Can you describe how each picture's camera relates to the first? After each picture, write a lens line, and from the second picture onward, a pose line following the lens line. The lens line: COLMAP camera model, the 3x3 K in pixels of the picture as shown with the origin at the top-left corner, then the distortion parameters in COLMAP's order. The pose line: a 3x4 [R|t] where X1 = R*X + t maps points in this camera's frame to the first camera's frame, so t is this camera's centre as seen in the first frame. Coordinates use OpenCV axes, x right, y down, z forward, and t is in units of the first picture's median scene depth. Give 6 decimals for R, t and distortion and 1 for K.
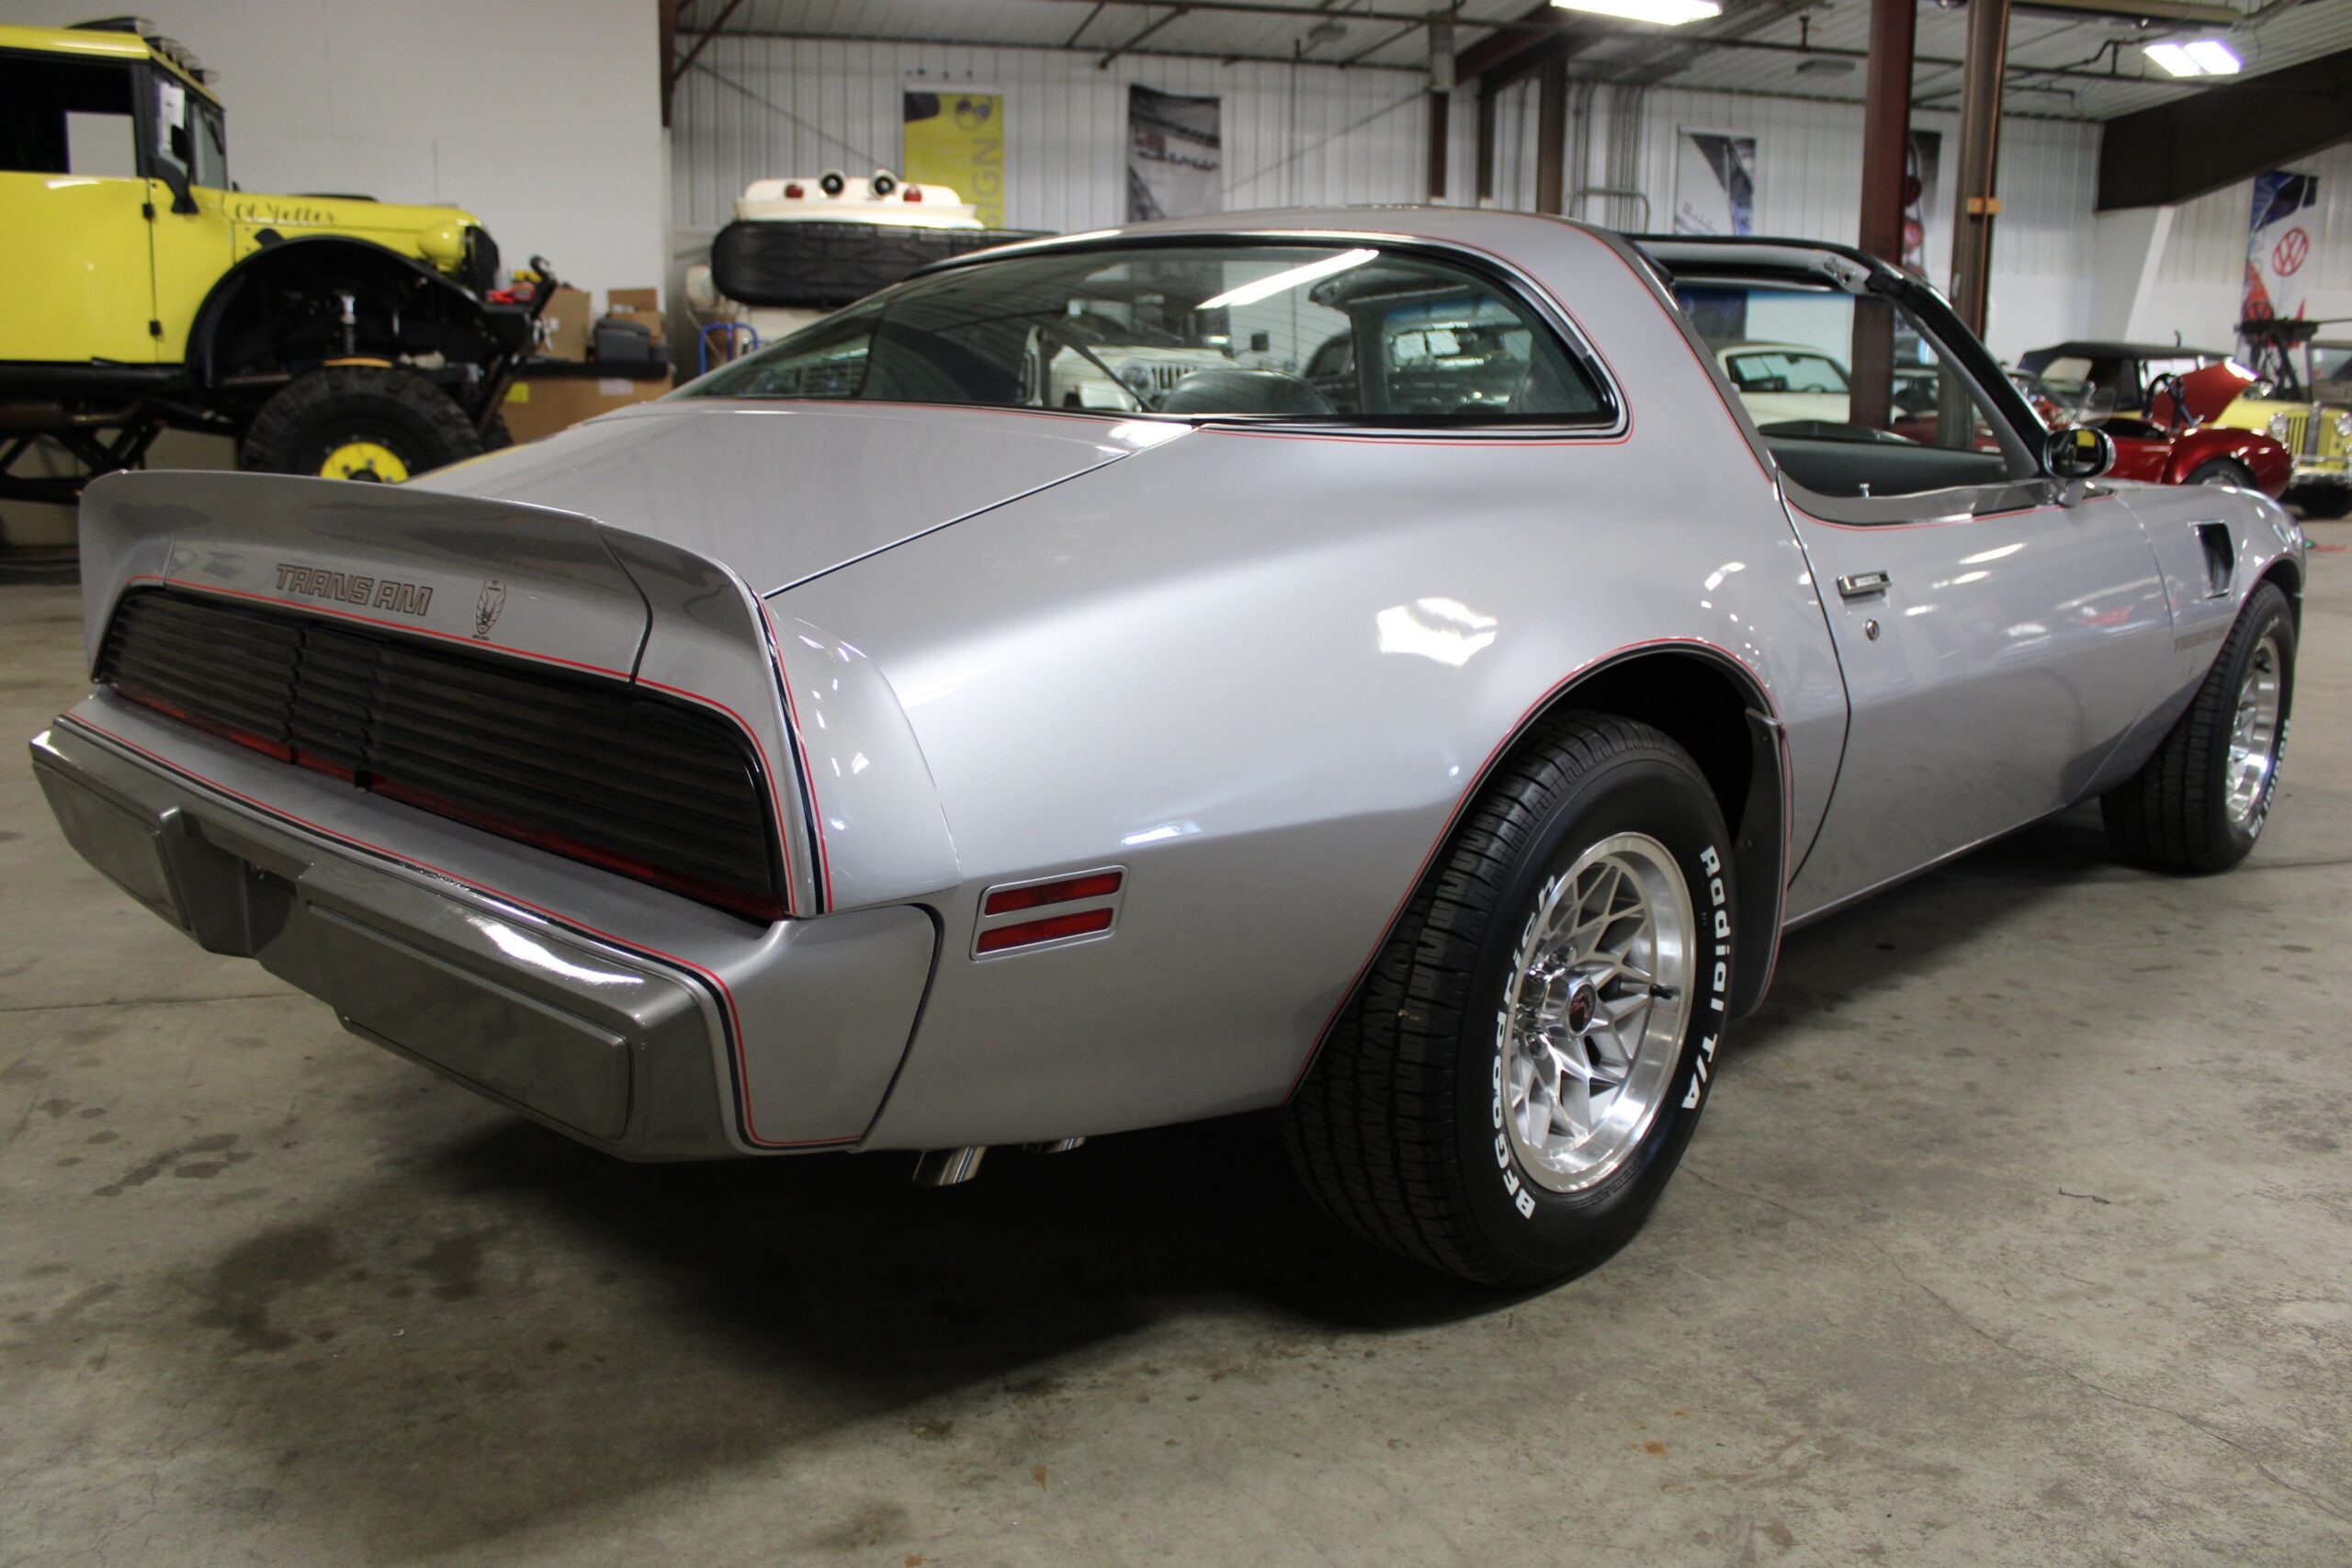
lens RADIAL K [[1933.0, 0, 1174.1], [0, 1933.0, 793.4], [0, 0, 1]] dist [-0.152955, 0.130116]
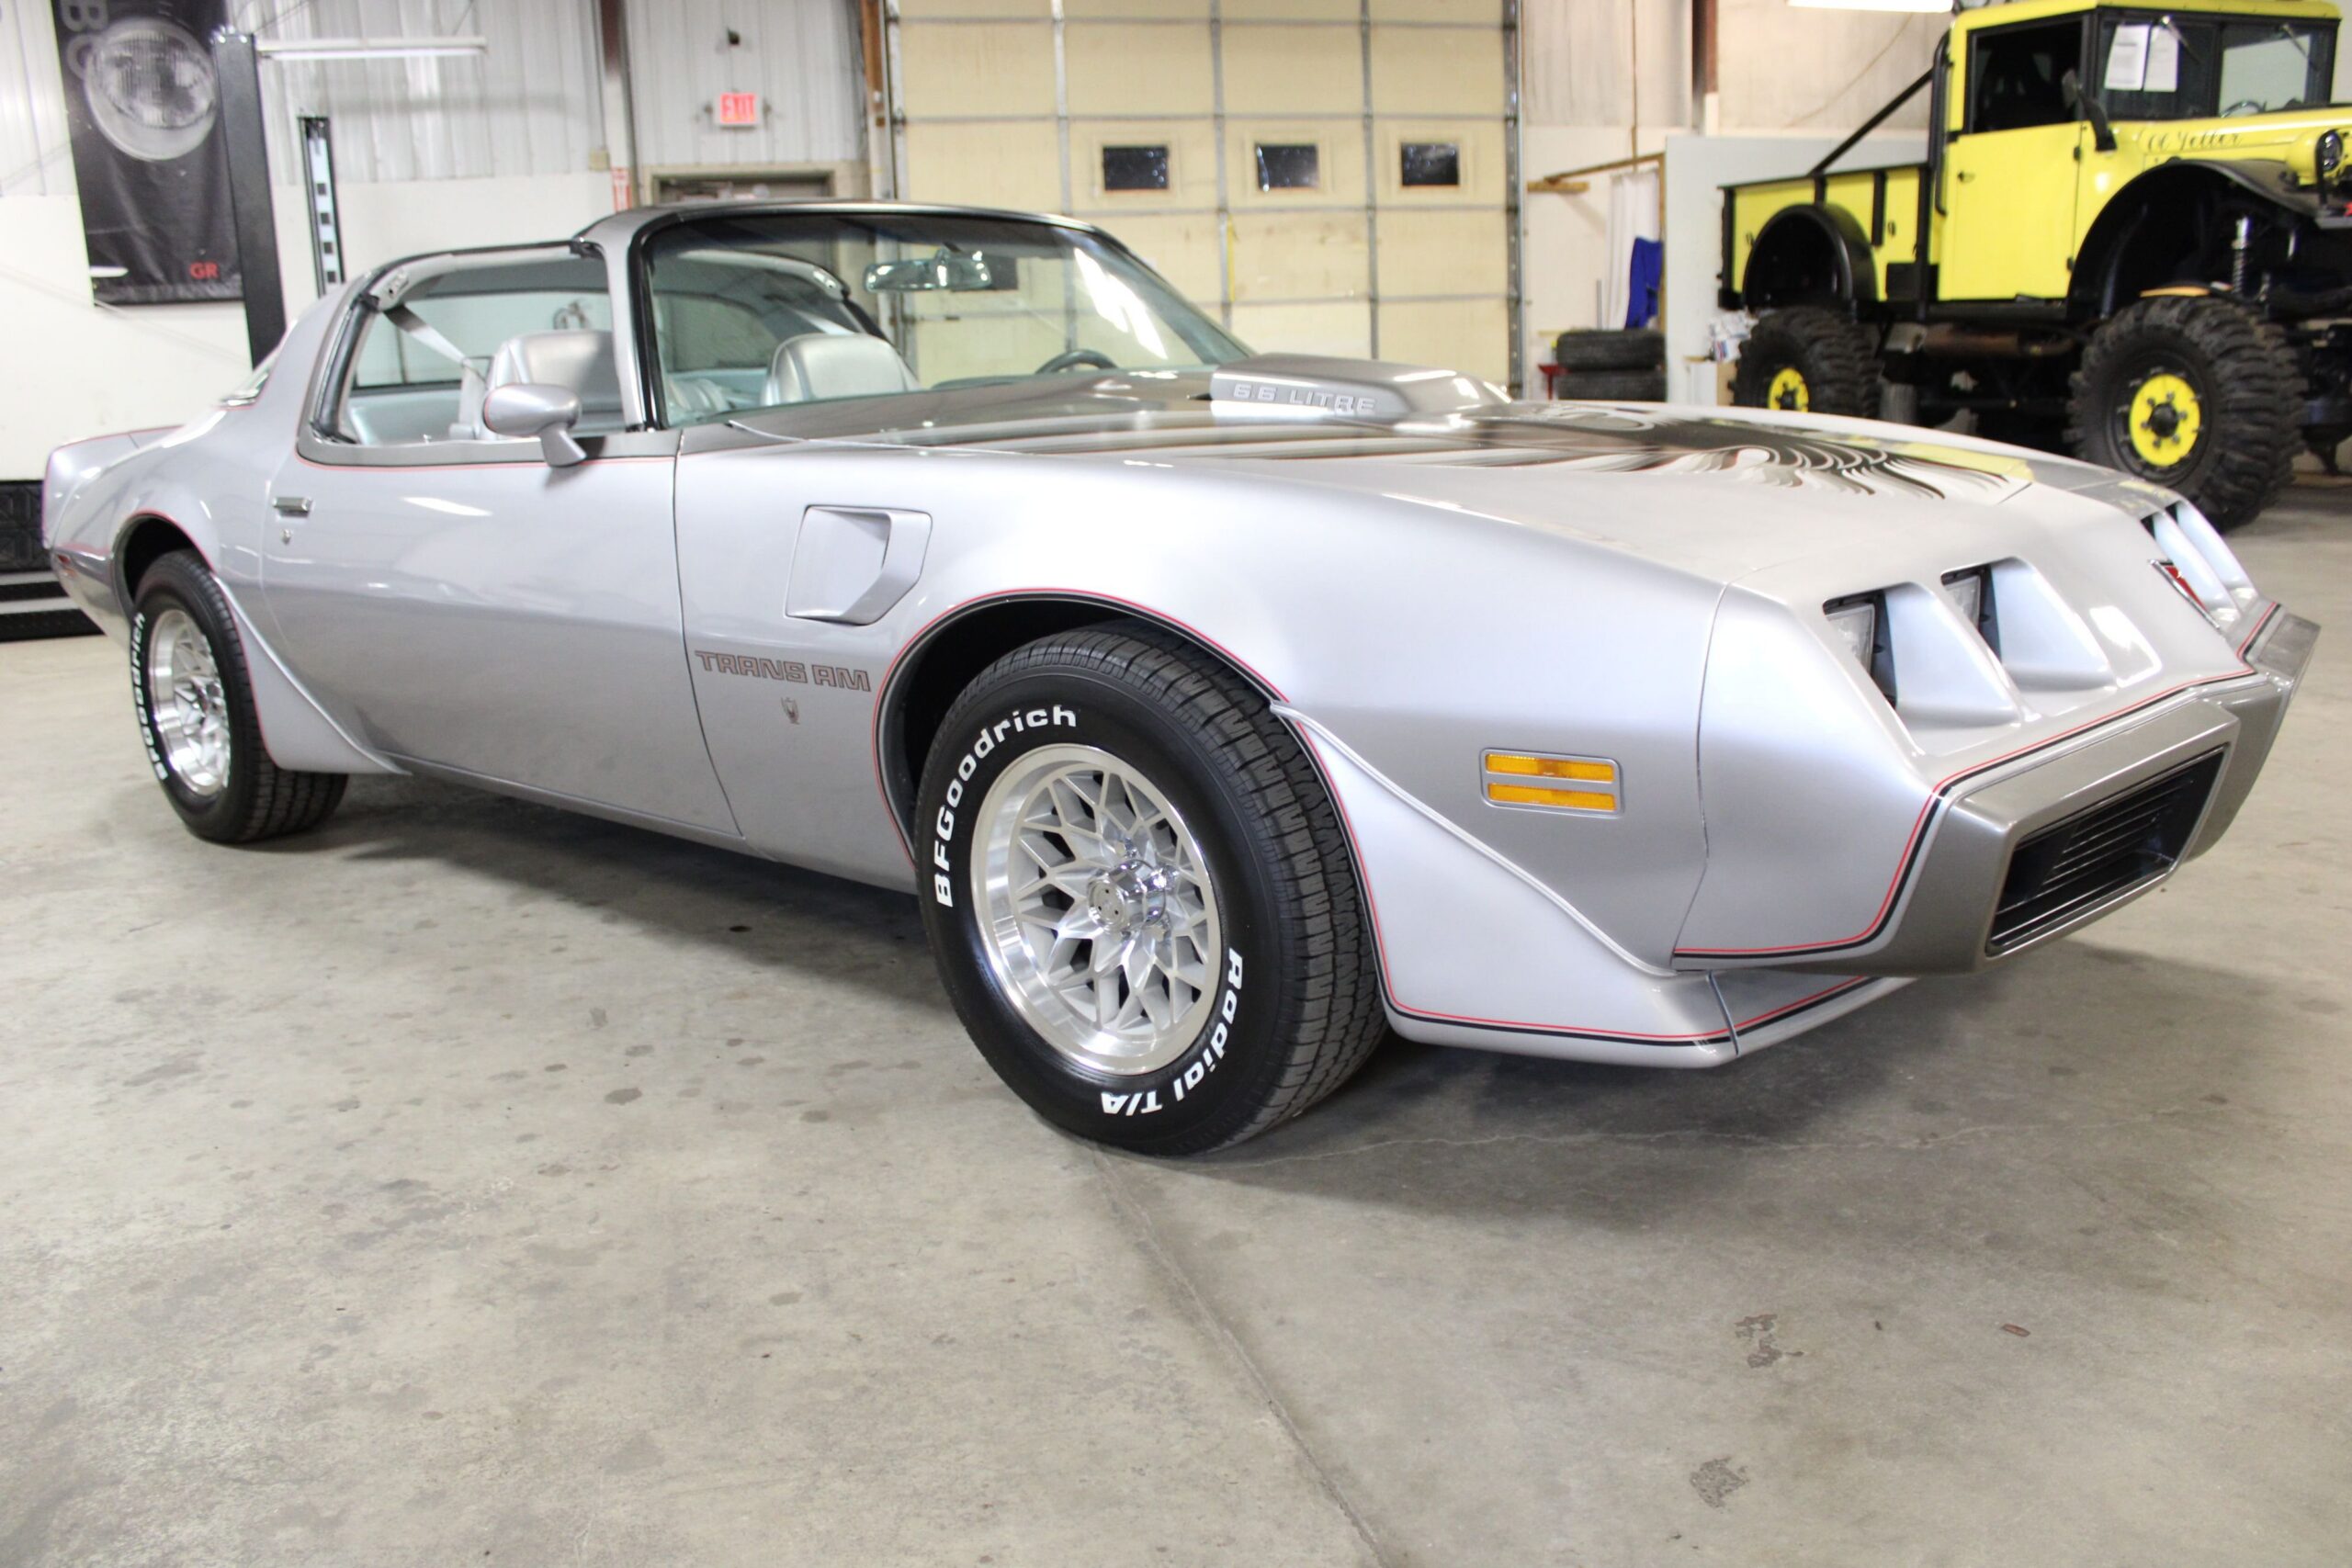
lens RADIAL K [[1933.0, 0, 1180.3], [0, 1933.0, 771.4], [0, 0, 1]] dist [-0.152955, 0.130116]
pose [[0.044782, 0.203422, -0.978067, 2.009141], [-0.170699, 0.966209, 0.193140, -0.334702], [0.984305, 0.158305, 0.077993, 1.738708]]
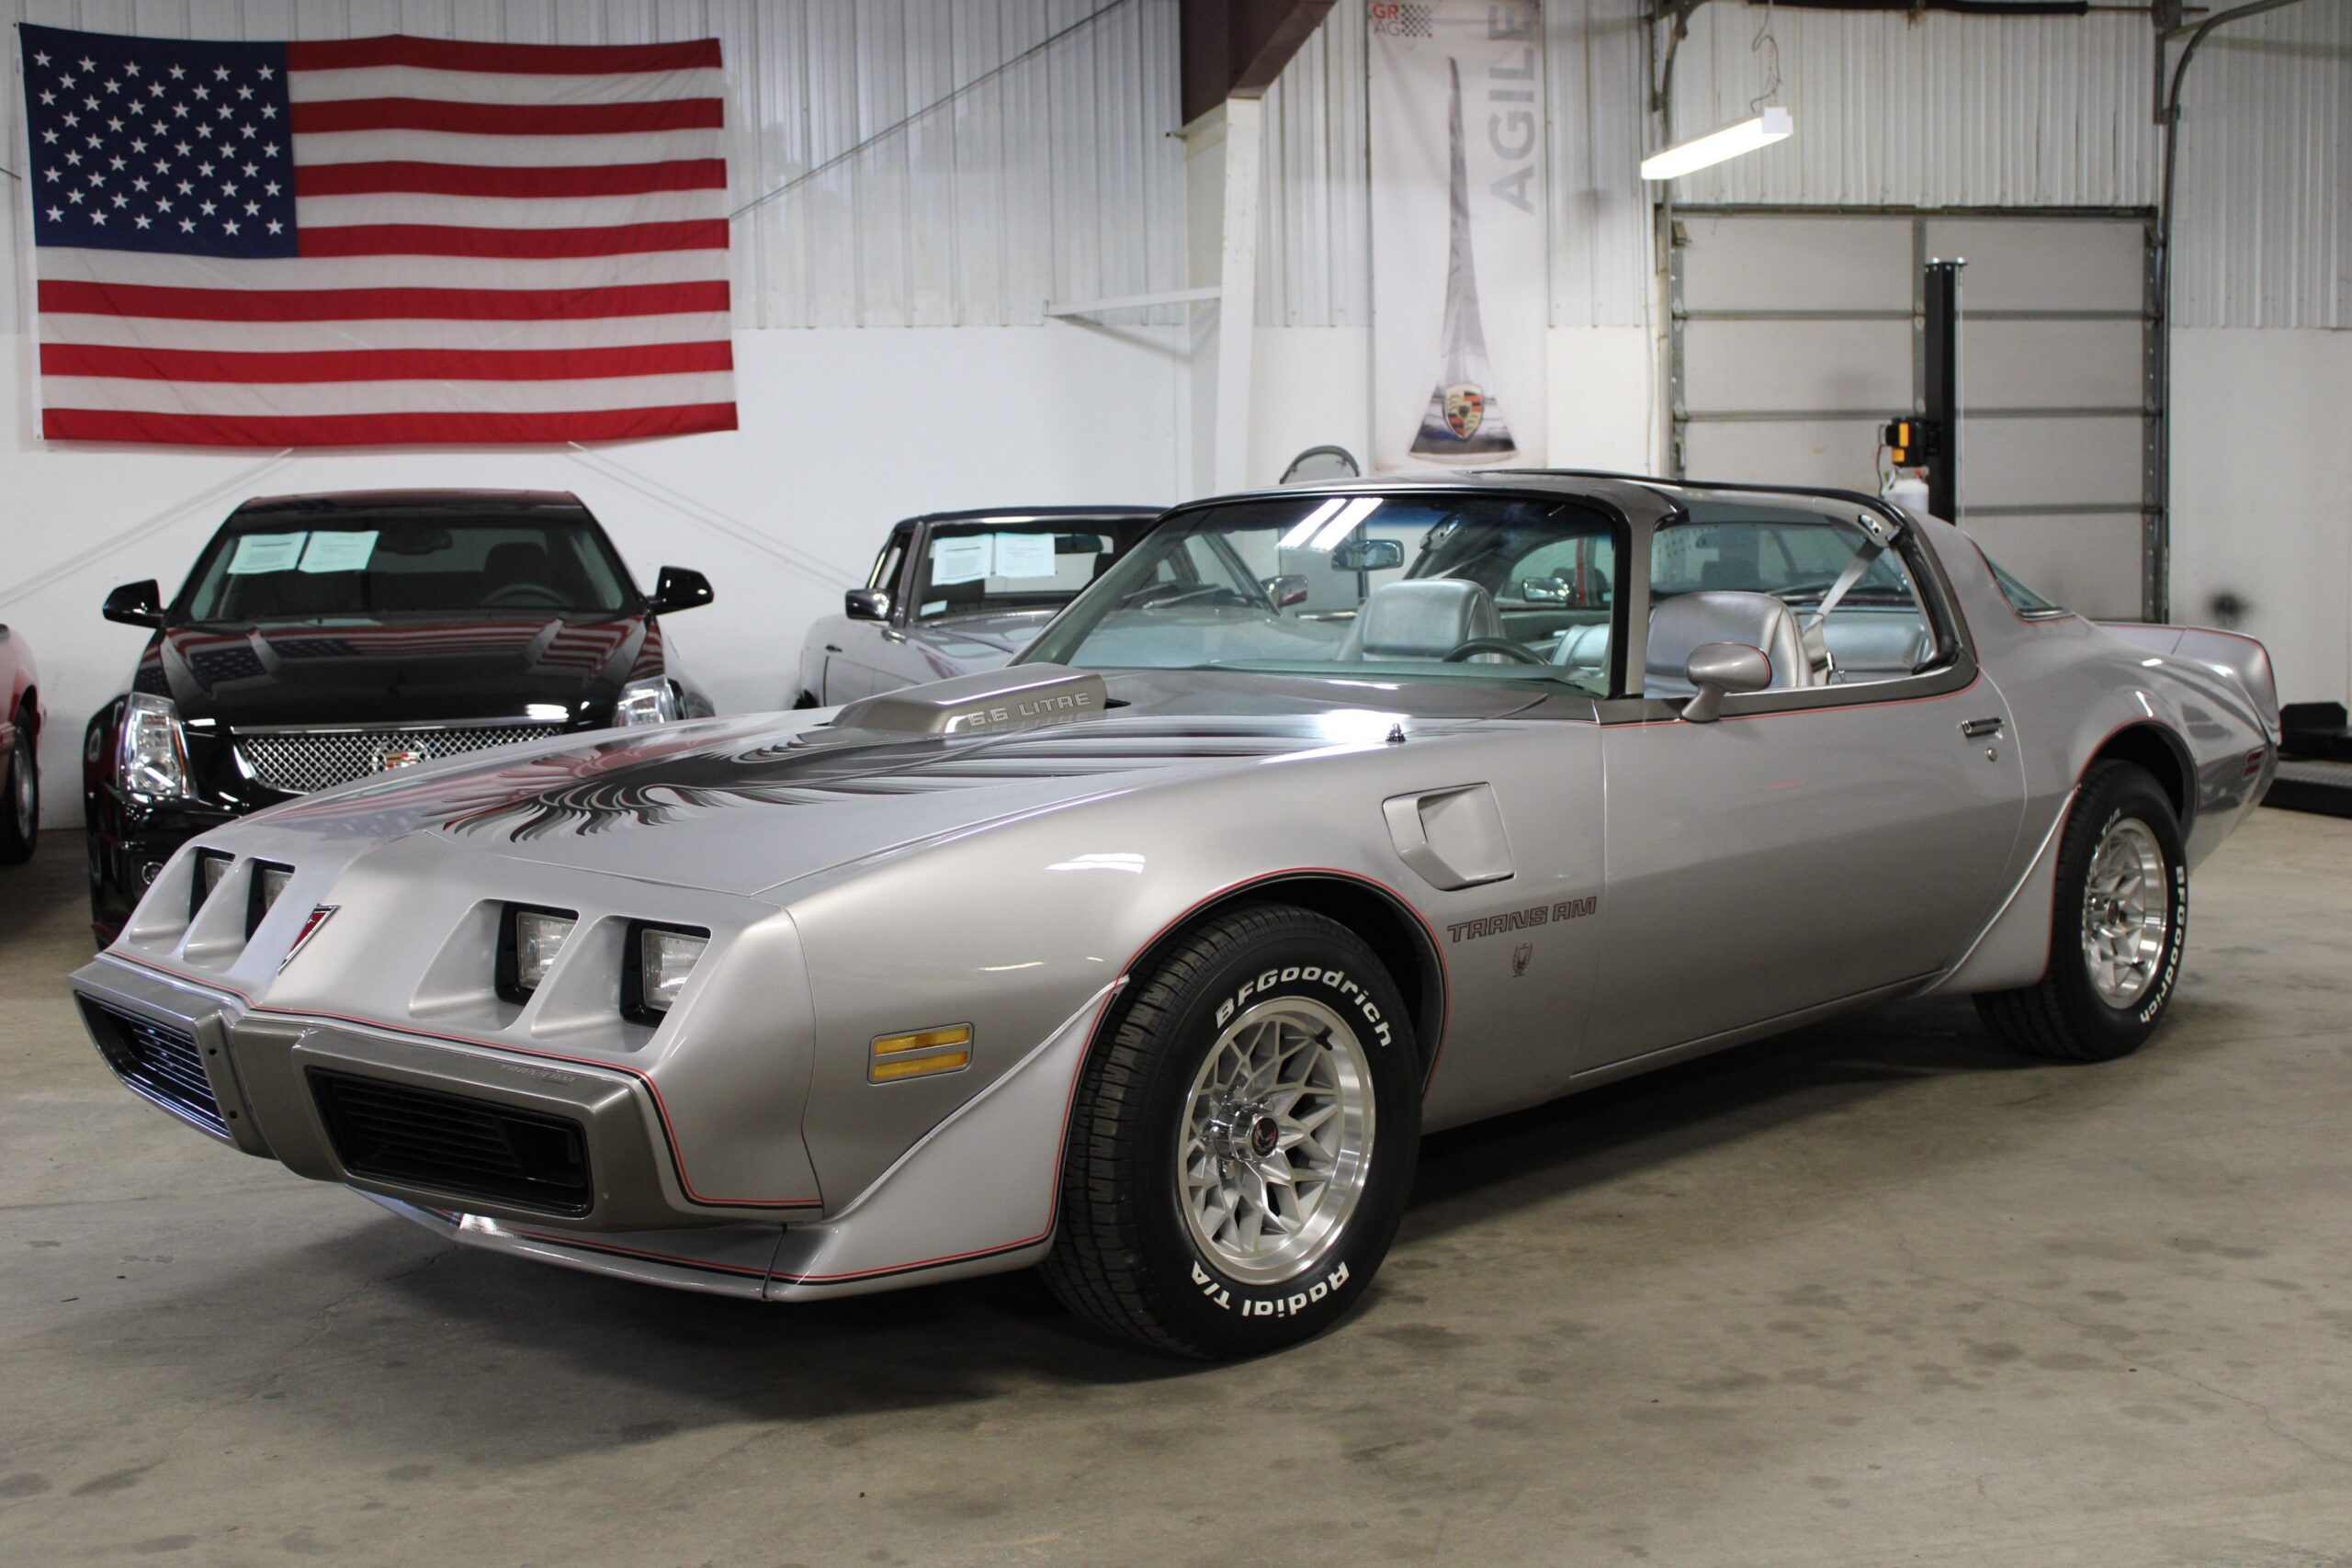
lens RADIAL K [[2676.8, 0, 1181.9], [0, 2676.8, 795.3], [0, 0, 1]] dist [-0.058777, 0.000000]
pose [[-0.999616, 0.010616, 0.025597, 0.468557], [0.017835, 0.953435, 0.301071, -0.887406], [-0.021209, 0.301412, -0.953258, 3.831649]]
